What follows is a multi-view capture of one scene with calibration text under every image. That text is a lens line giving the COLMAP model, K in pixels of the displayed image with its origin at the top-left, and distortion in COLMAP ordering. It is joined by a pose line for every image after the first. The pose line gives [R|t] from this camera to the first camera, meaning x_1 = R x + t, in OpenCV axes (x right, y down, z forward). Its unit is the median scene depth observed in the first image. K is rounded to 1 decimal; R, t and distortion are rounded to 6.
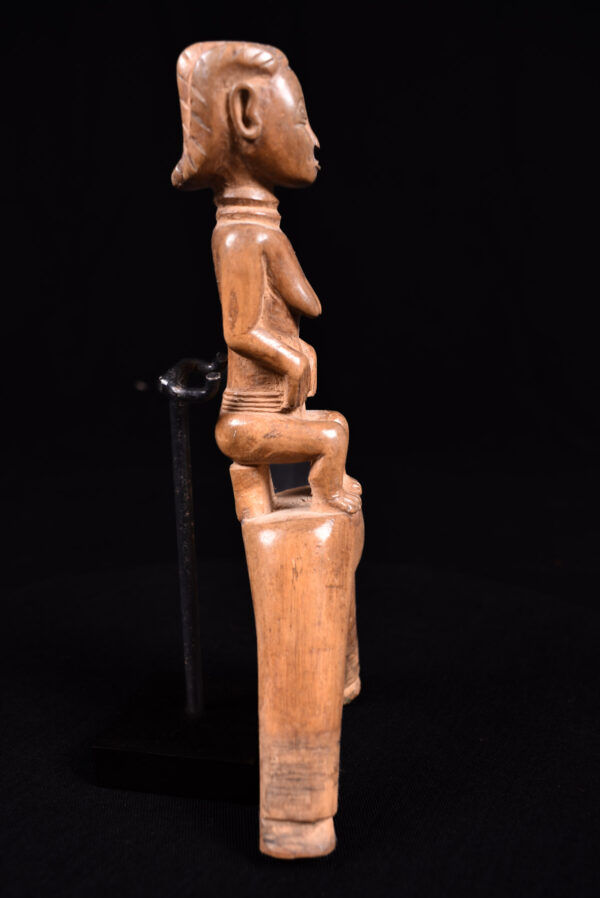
lens RADIAL K [[801.7, 0, 300.4], [0, 801.7, 453.7], [0, 0, 1]] dist [-0.068999, -0.005090]
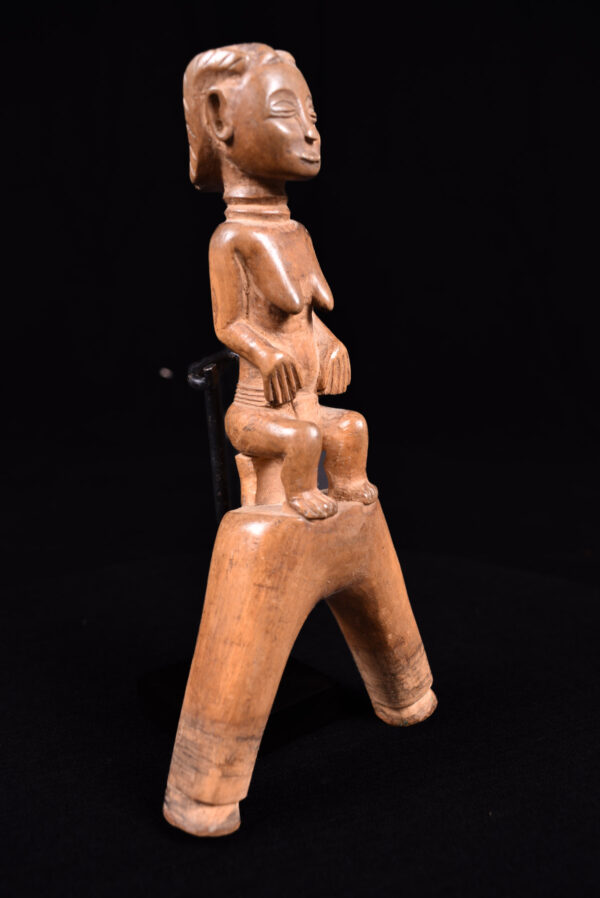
lens RADIAL K [[801.7, 0, 298.2], [0, 801.7, 448.6], [0, 0, 1]] dist [-0.068999, -0.005090]
pose [[0.770638, 0.125989, -0.624695, 0.688619], [-0.109424, 0.991864, 0.065051, -0.074388], [0.627808, 0.018226, 0.778155, 0.257057]]
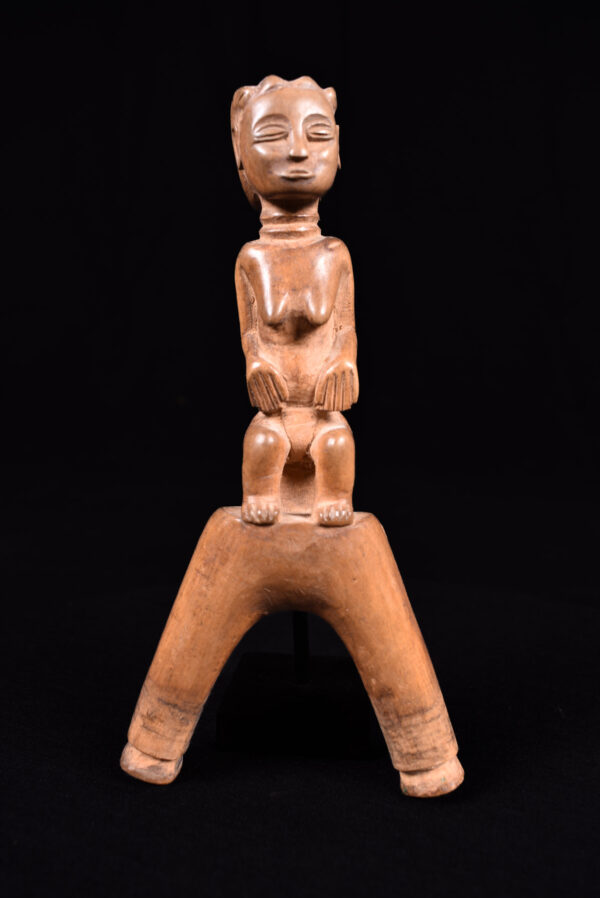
lens RADIAL K [[801.7, 0, 301.0], [0, 801.7, 450.4], [0, 0, 1]] dist [-0.068999, -0.005090]
pose [[0.055986, 0.161136, -0.985343, 1.109670], [-0.198409, 0.969004, 0.147191, -0.183115], [0.978519, 0.187260, 0.086222, 1.032785]]
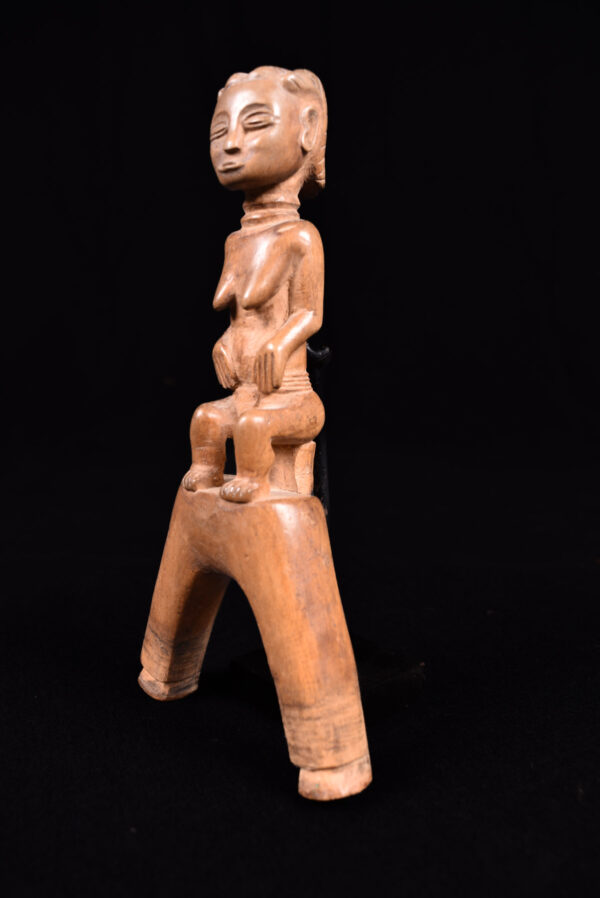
lens RADIAL K [[801.7, 0, 296.5], [0, 801.7, 441.6], [0, 0, 1]] dist [-0.068999, -0.005090]
pose [[-0.640627, 0.143620, -0.754301, 0.851530], [-0.135683, 0.945720, 0.295302, -0.356856], [0.755769, 0.291524, -0.586367, 1.881183]]
